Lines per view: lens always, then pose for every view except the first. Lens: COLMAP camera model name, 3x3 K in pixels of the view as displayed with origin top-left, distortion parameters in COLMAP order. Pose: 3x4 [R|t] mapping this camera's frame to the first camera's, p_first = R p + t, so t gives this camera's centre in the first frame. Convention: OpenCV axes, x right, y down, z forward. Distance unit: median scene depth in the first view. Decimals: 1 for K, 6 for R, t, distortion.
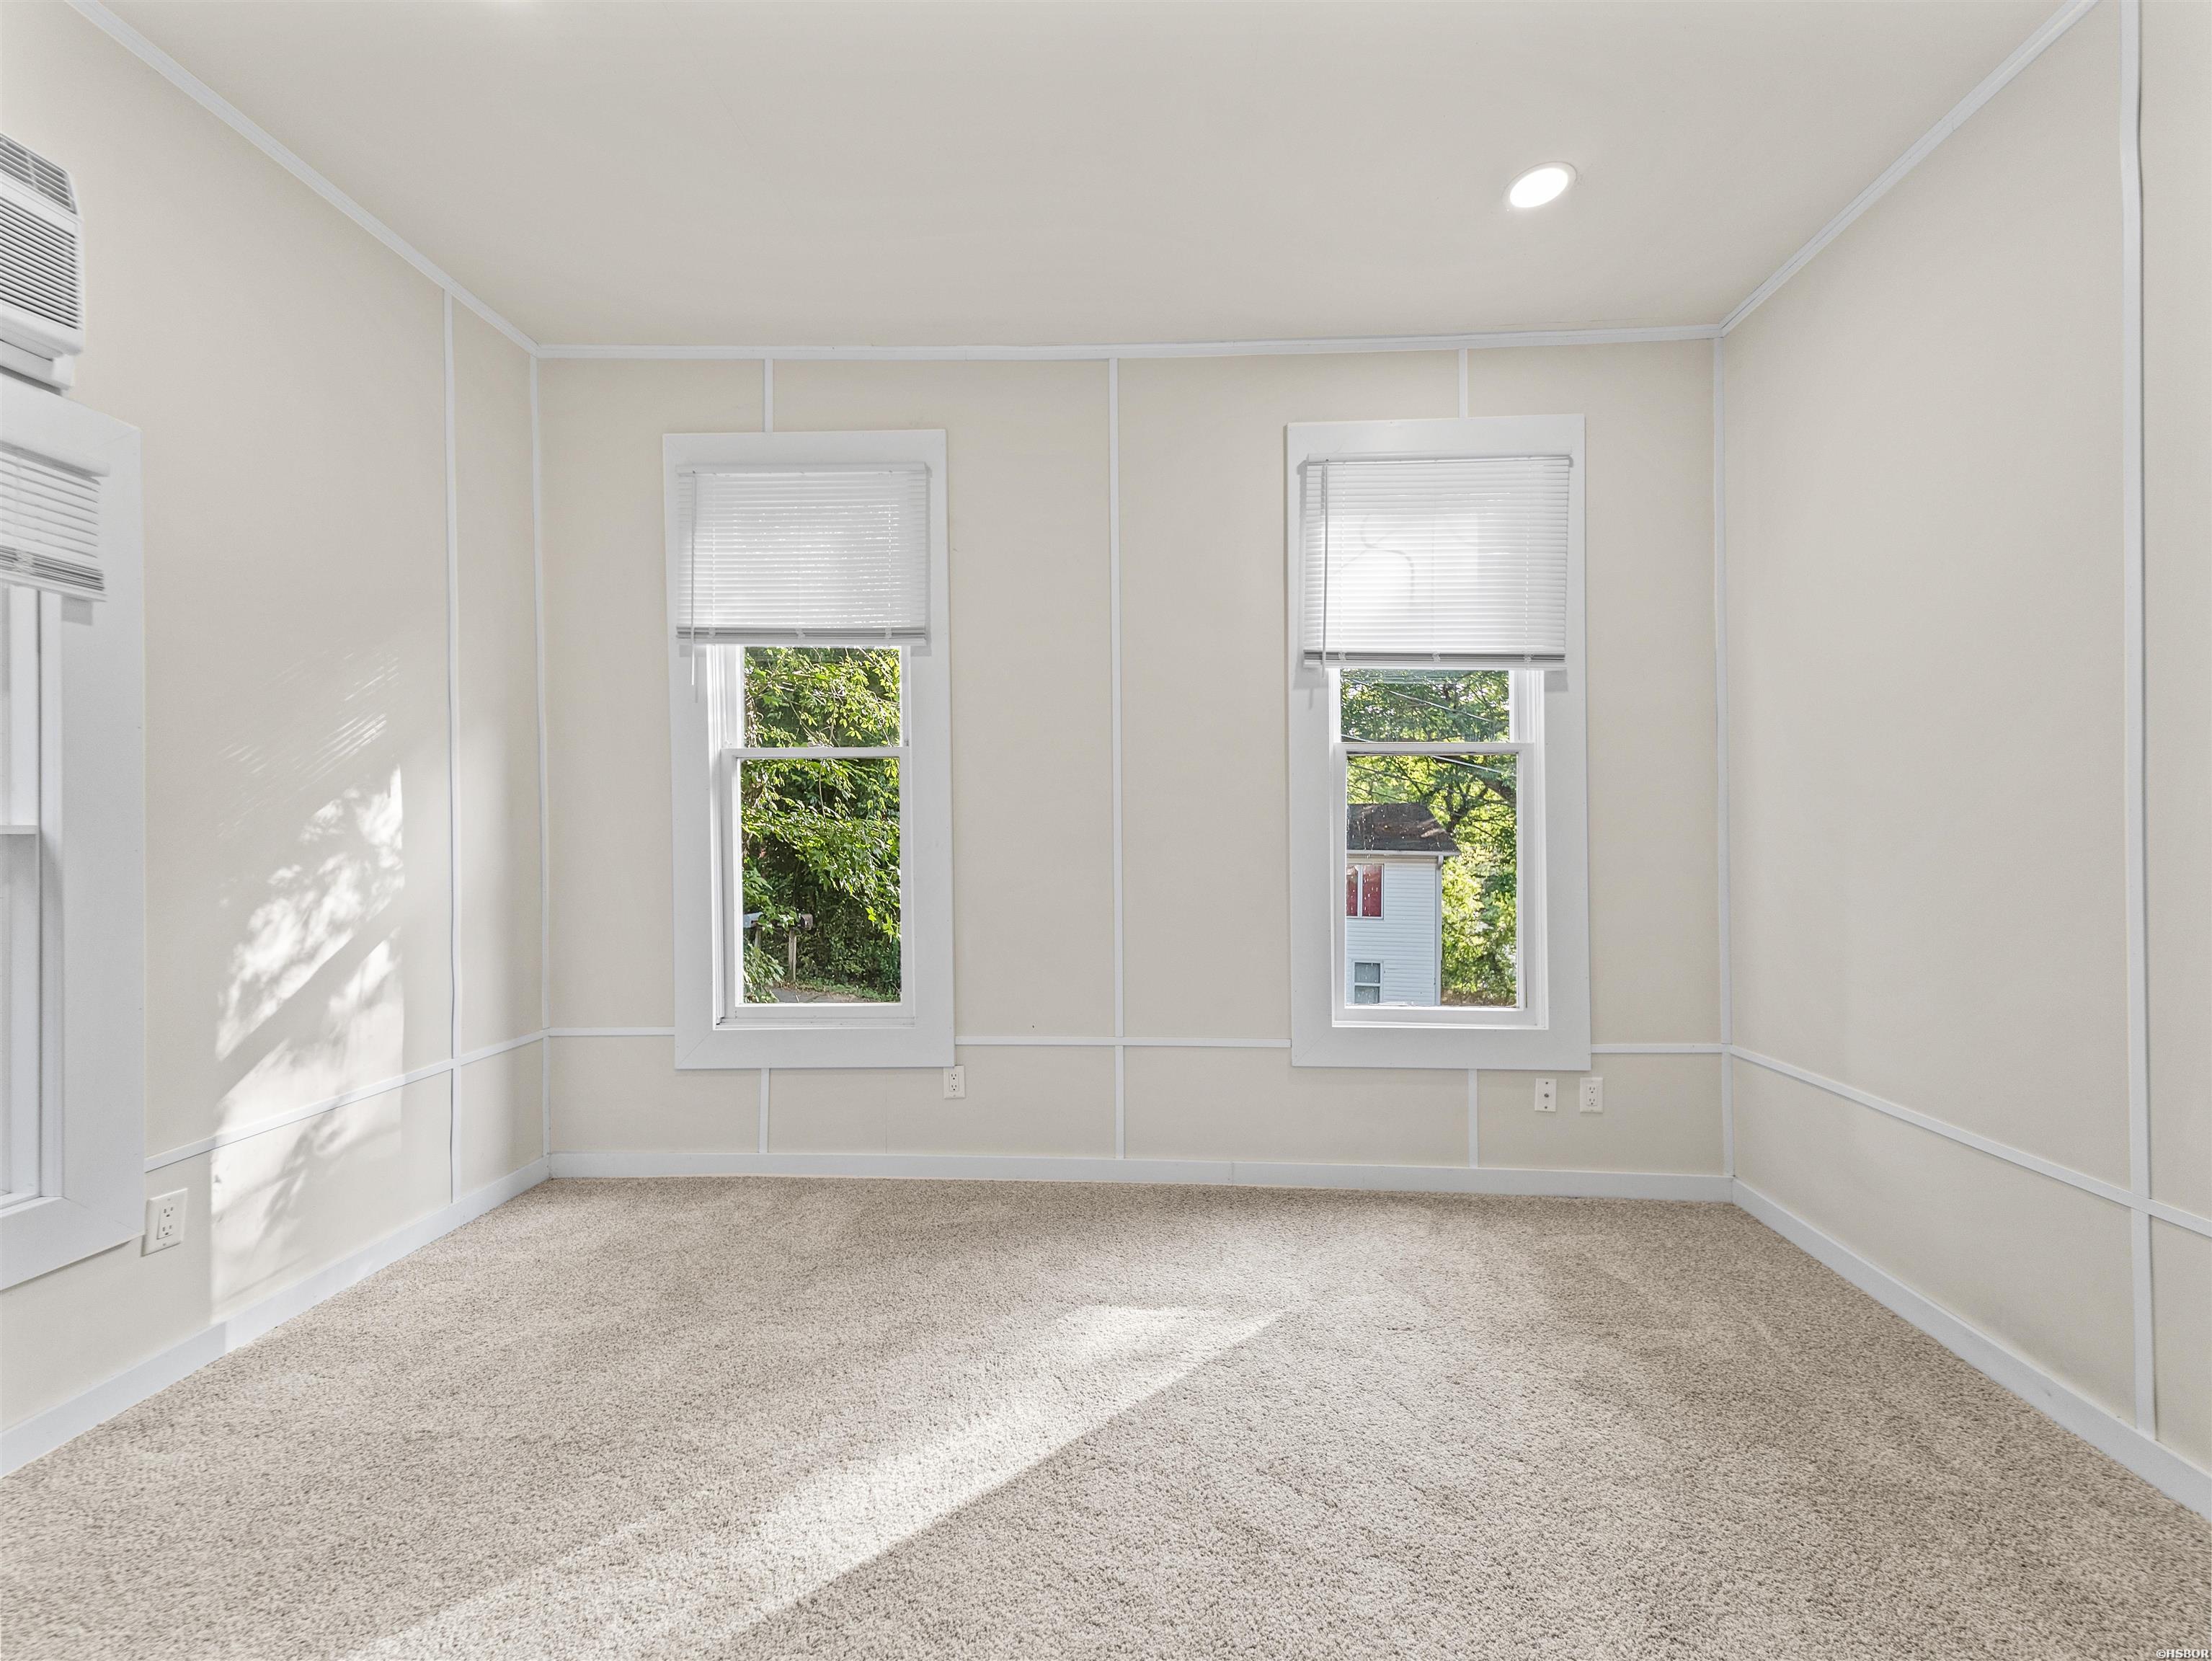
lens RADIAL K [[856.2, 0, 1108.8], [0, 856.2, 823.9], [0, 0, 1]] dist [0.034603, -0.013267]
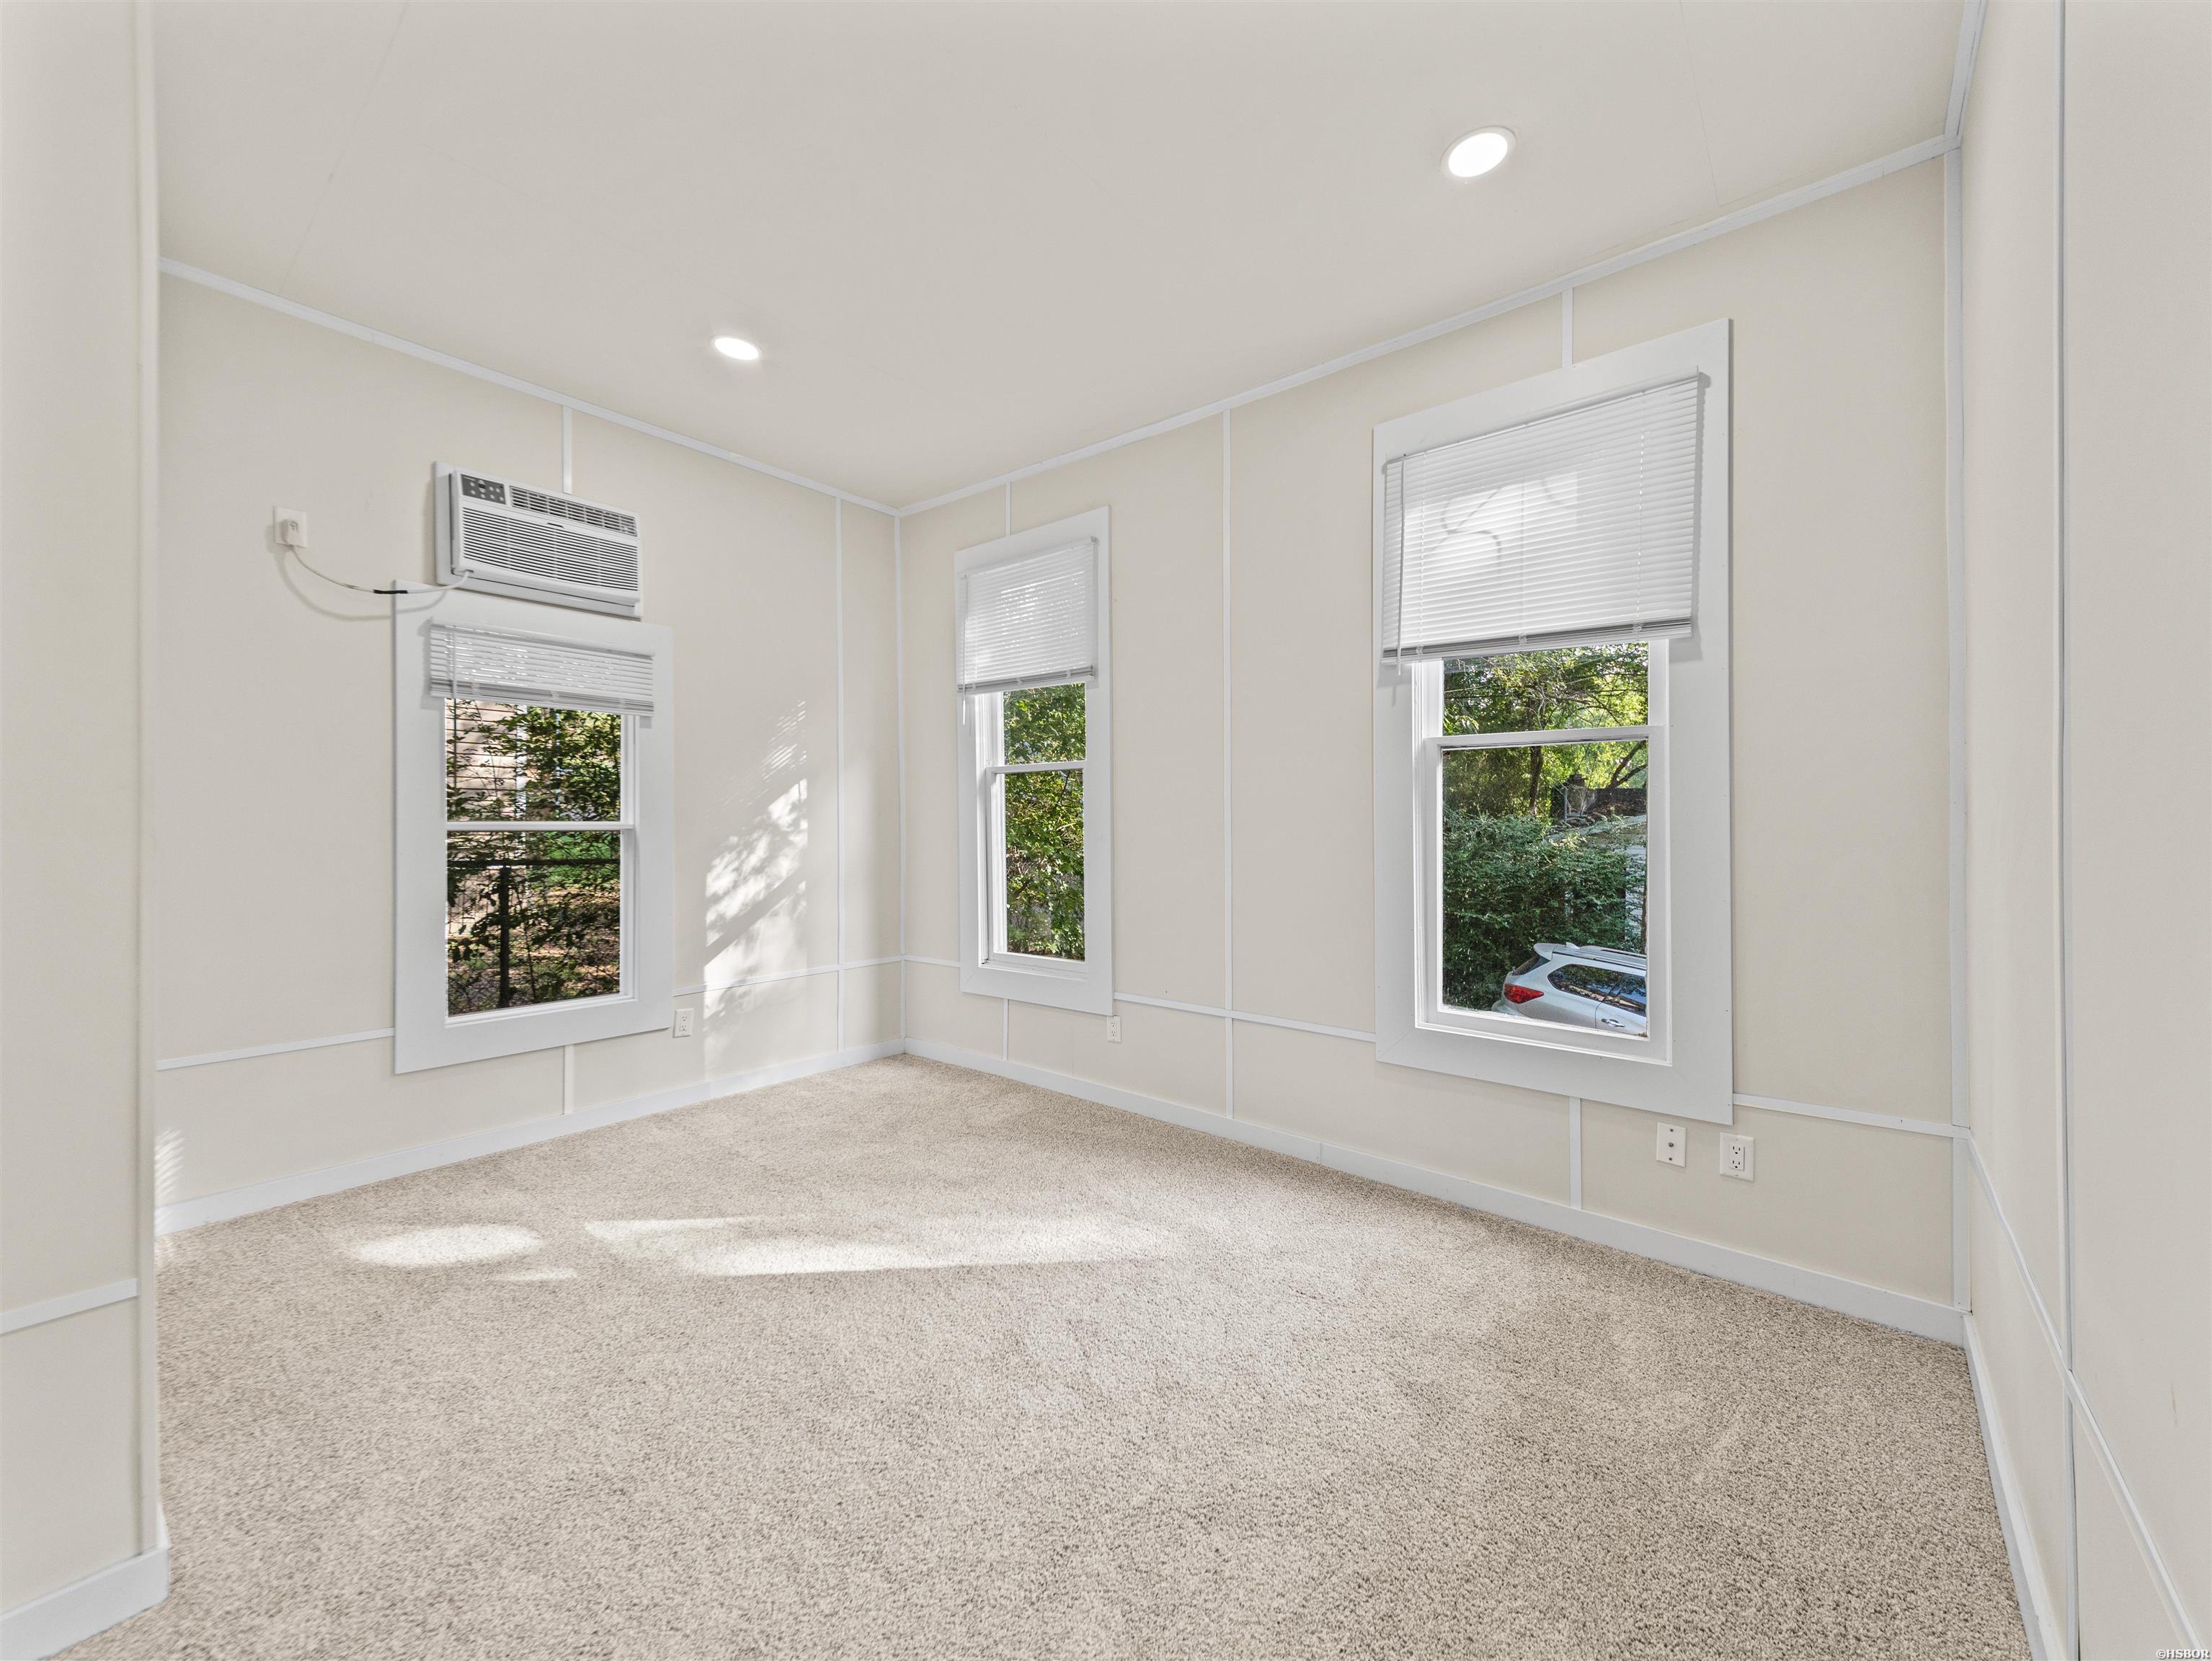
lens RADIAL K [[861.2, 0, 1104.8], [0, 861.2, 812.8], [0, 0, 1]] dist [0.035767, -0.012612]
pose [[0.801825, -0.005990, -0.597529, 0.573688], [0.006056, 0.999980, -0.001897, -0.010169], [0.597529, -0.002098, 0.801845, -0.008971]]
